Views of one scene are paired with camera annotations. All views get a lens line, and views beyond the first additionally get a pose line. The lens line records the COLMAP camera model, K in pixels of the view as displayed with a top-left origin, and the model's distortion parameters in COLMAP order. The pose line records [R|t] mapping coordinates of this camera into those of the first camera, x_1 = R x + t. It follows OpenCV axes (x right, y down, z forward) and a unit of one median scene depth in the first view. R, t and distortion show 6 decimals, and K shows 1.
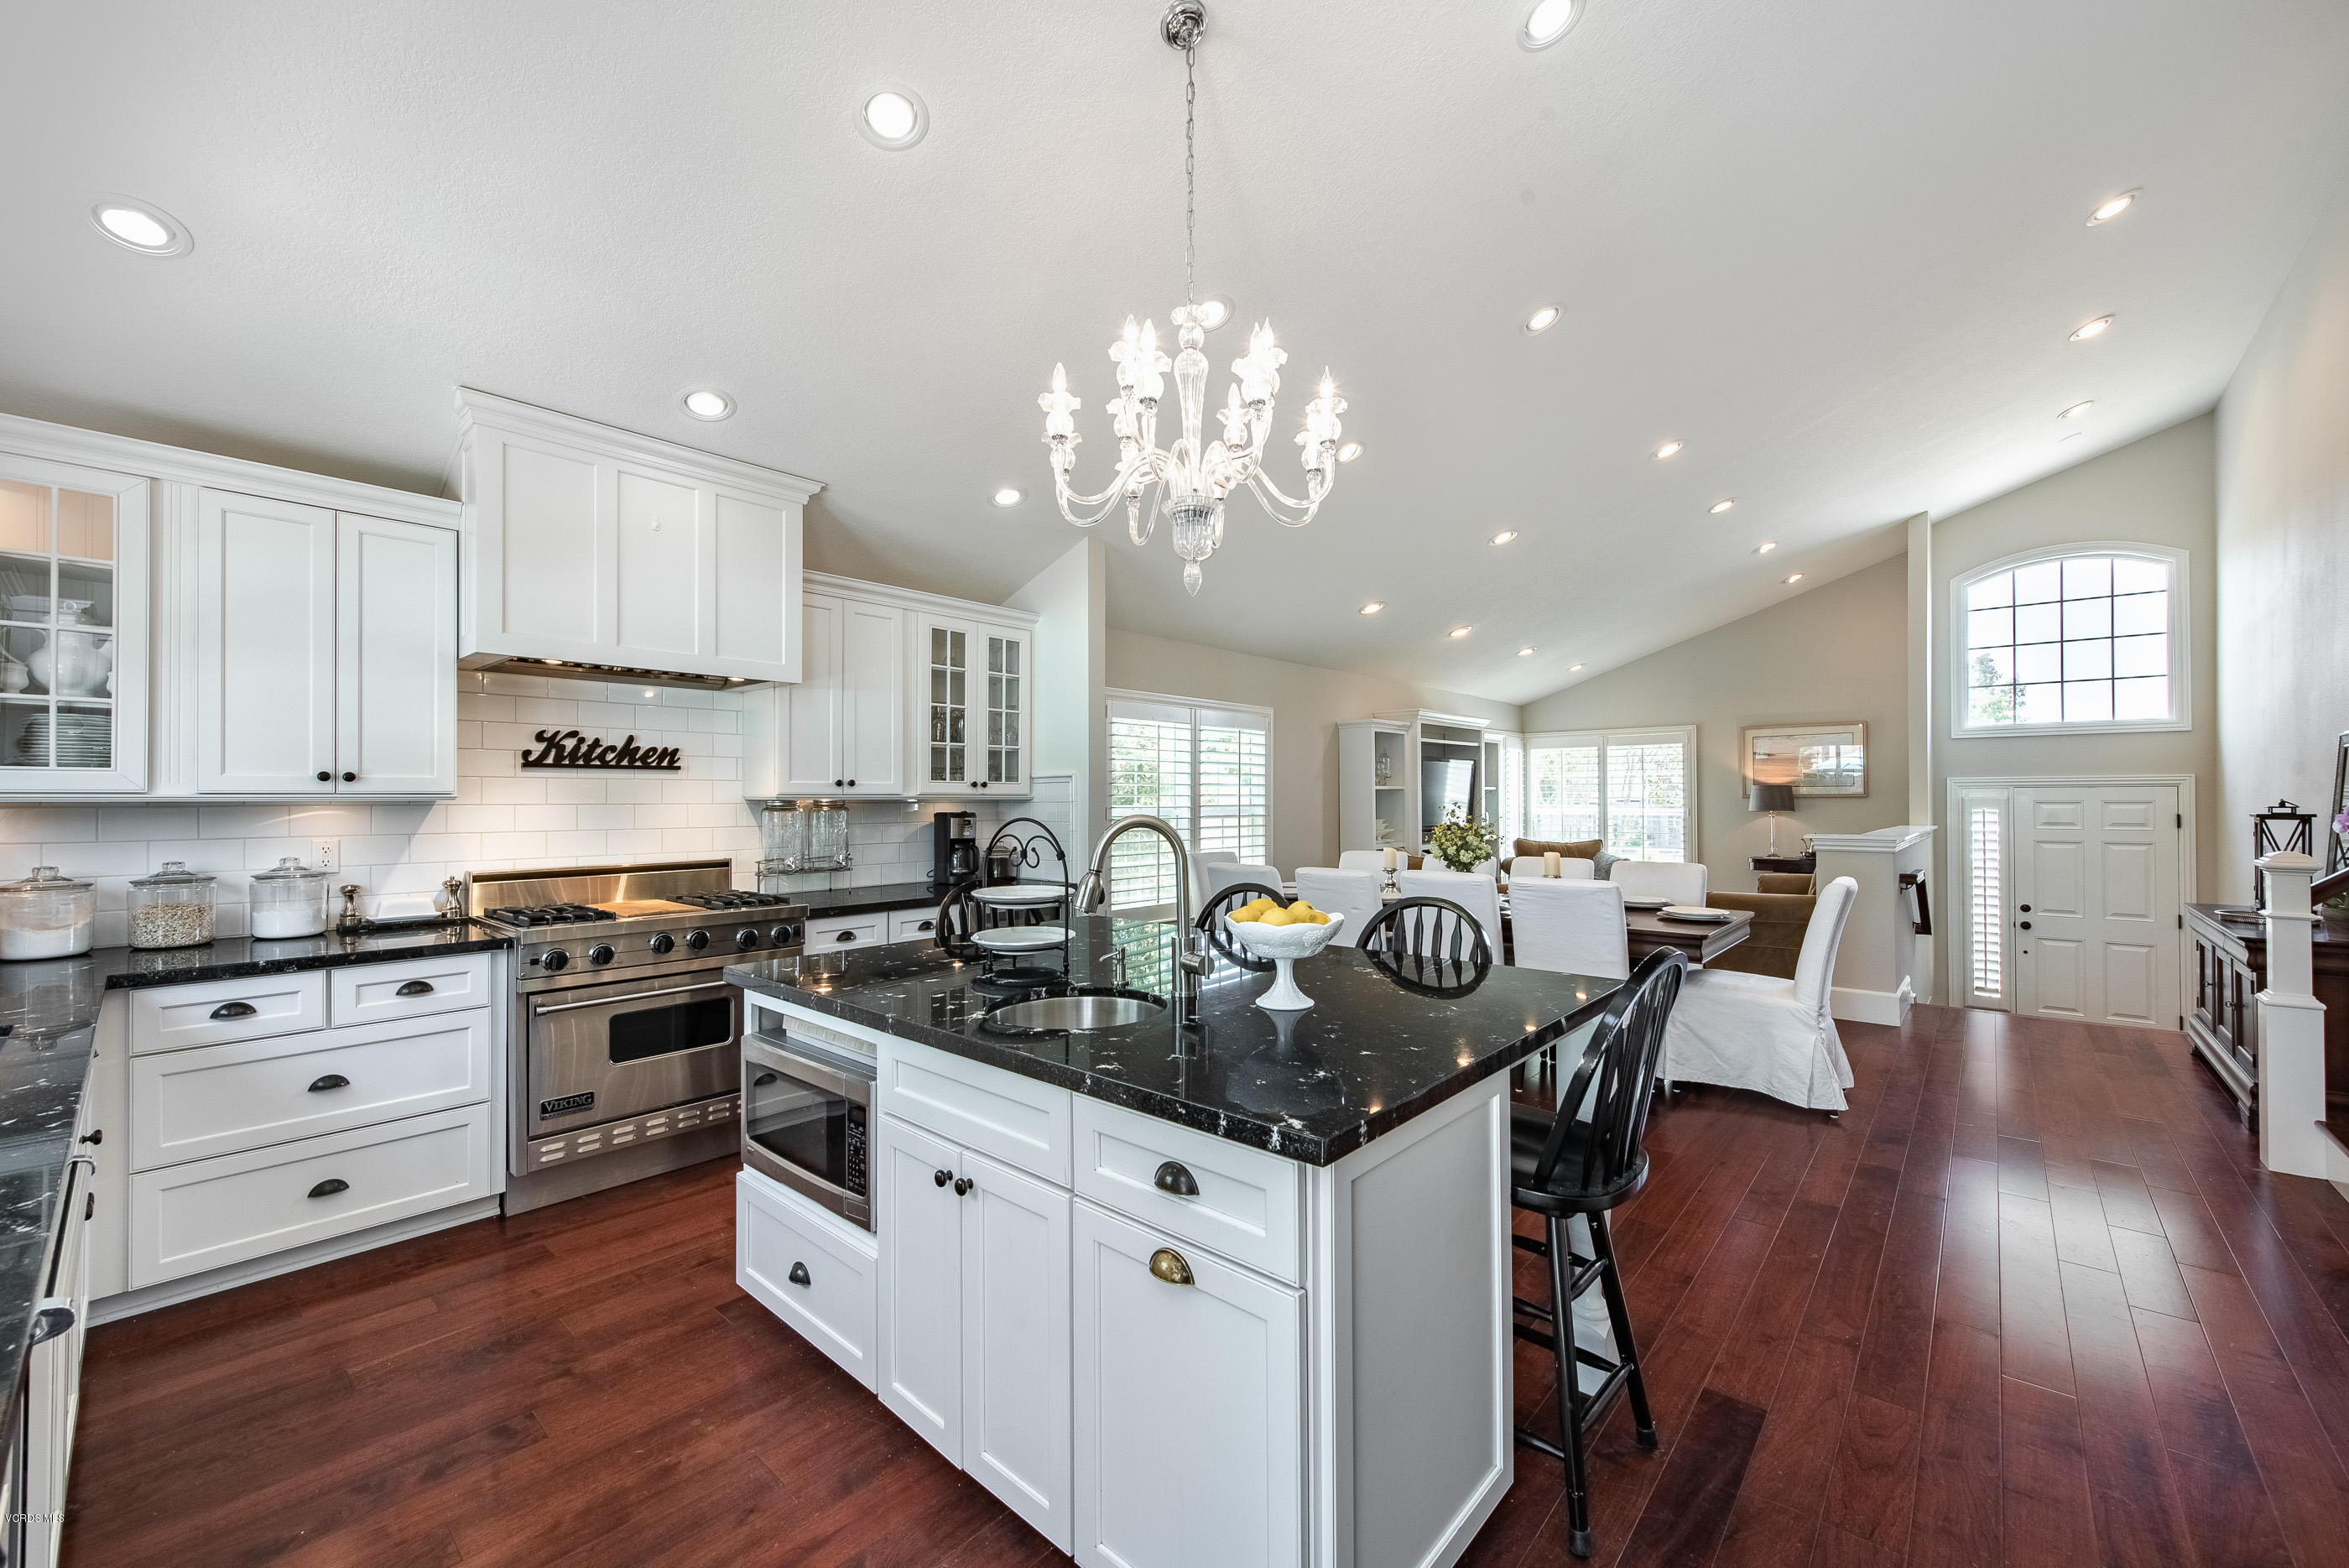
lens RADIAL K [[927.5, 0, 1177.5], [0, 927.5, 790.5], [0, 0, 1]] dist [0.022212, -0.007524]
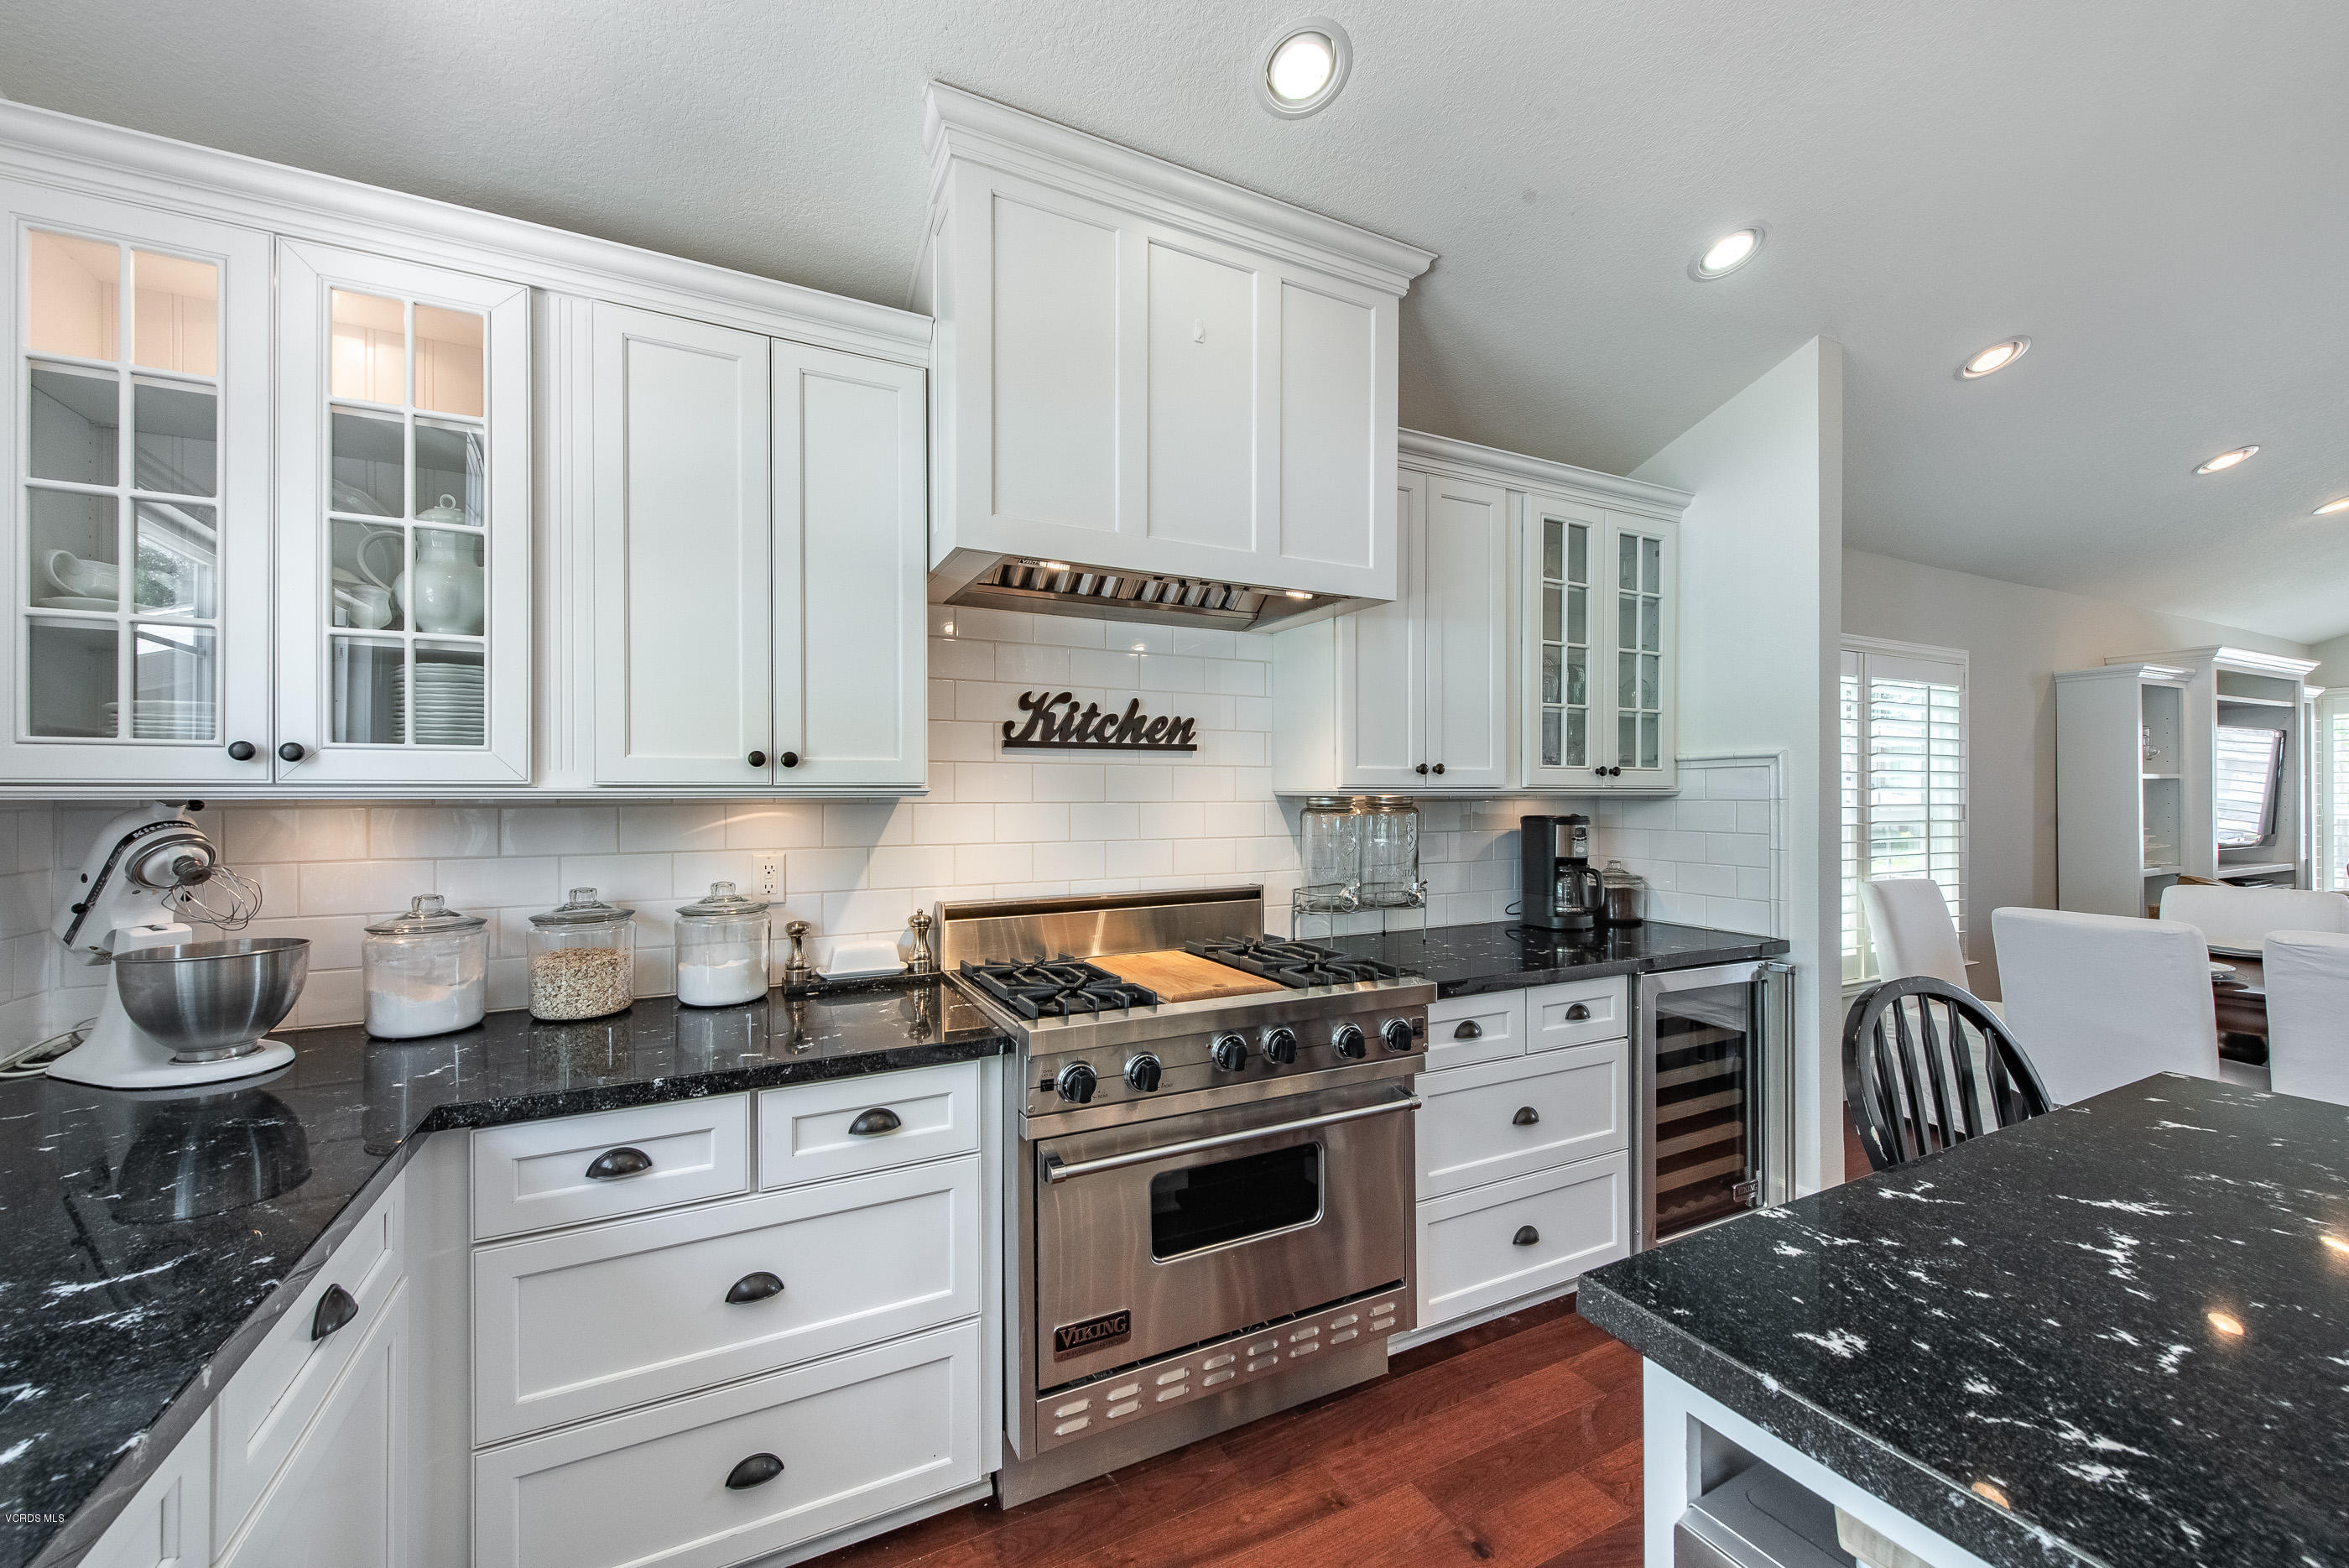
lens RADIAL K [[927.5, 0, 1177.5], [0, 927.5, 790.5], [0, 0, 1]] dist [0.022212, -0.007524]
pose [[0.932914, -0.000415, -0.360098, -0.325632], [0.002649, 0.999980, 0.005712, 0.002589], [0.360089, -0.006283, 0.932897, 0.401403]]
